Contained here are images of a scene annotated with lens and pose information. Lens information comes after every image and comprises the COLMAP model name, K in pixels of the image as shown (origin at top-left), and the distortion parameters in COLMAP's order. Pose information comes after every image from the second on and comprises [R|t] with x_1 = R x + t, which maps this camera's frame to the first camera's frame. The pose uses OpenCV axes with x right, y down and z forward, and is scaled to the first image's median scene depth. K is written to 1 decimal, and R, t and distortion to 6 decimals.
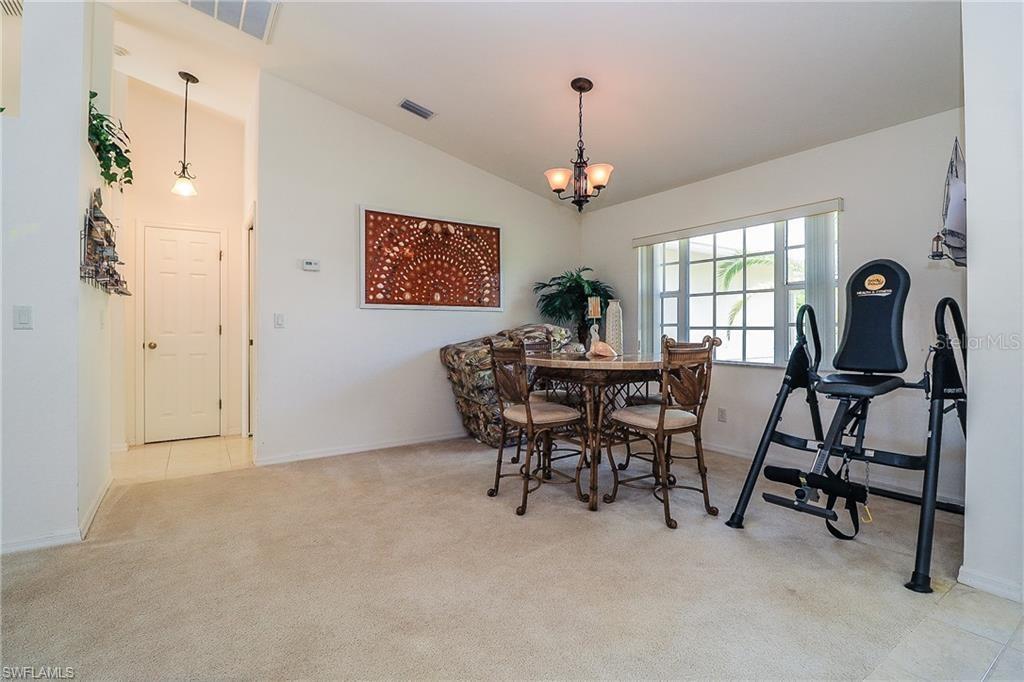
lens RADIAL K [[481.9, 0, 501.5], [0, 481.9, 320.9], [0, 0, 1]] dist [0.019852, -0.020734]
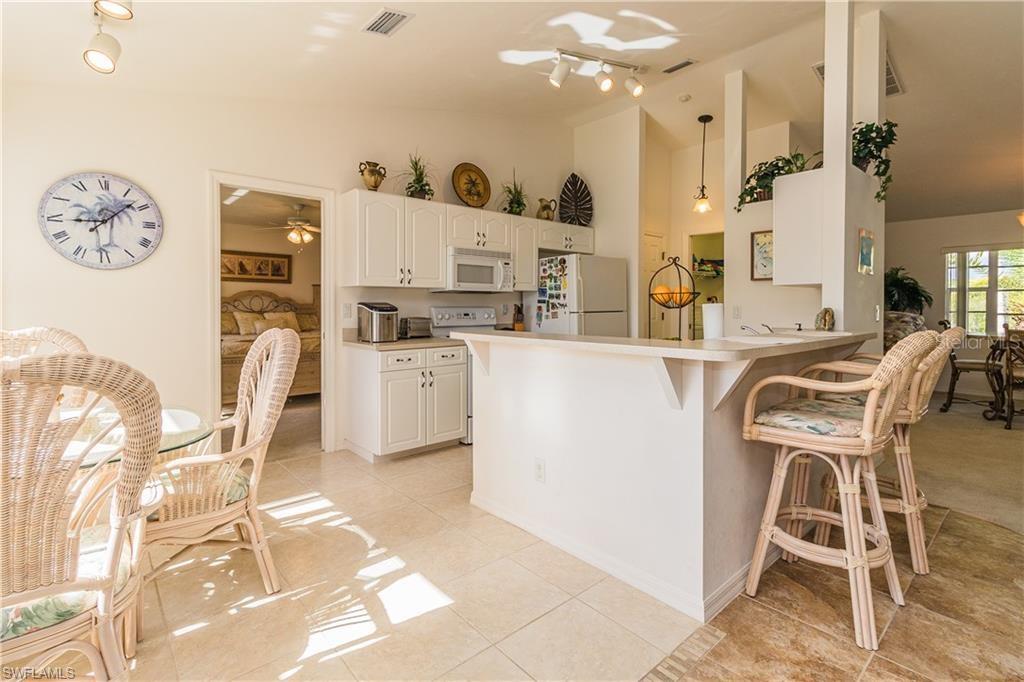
lens RADIAL K [[474.5, 0, 511.3], [0, 474.5, 315.0], [0, 0, 1]] dist [-0.000497, -0.000191]
pose [[0.989706, -0.002895, 0.143089, -1.483855], [-0.001950, 0.999430, 0.033709, -0.031736], [-0.143105, -0.033641, 0.989136, -0.200396]]
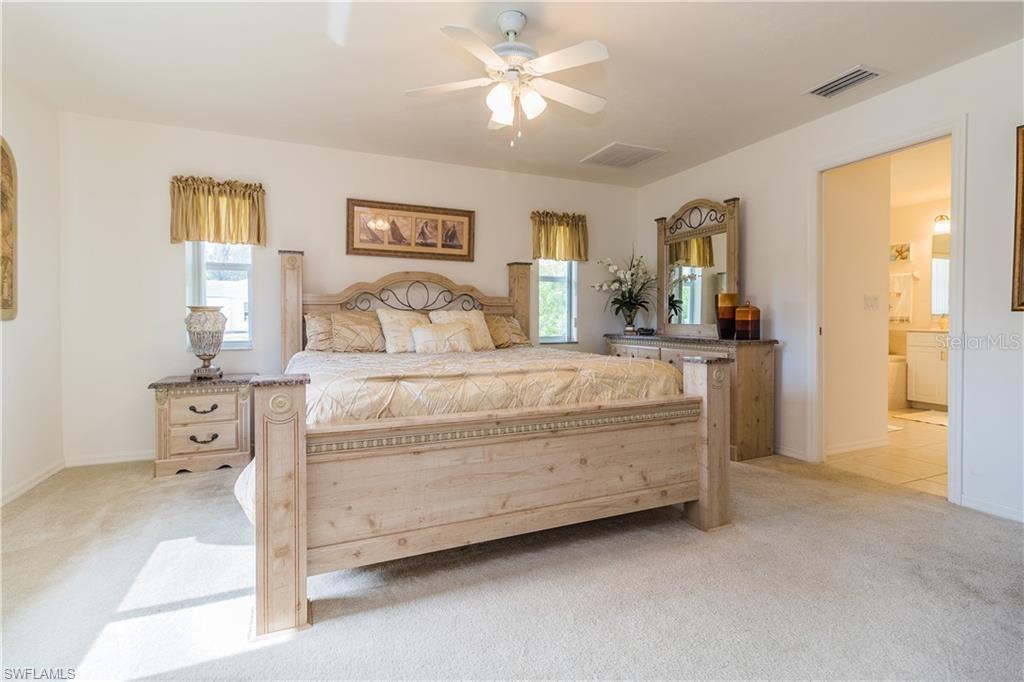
lens RADIAL K [[476.1, 0, 508.4], [0, 476.1, 324.4], [0, 0, 1]] dist [0.000525, -0.013418]
pose [[0.985474, 0.002594, -0.169806, -1.872005], [0.002332, 0.999582, 0.028804, 0.027108], [0.169810, -0.028782, 0.985056, 0.899033]]
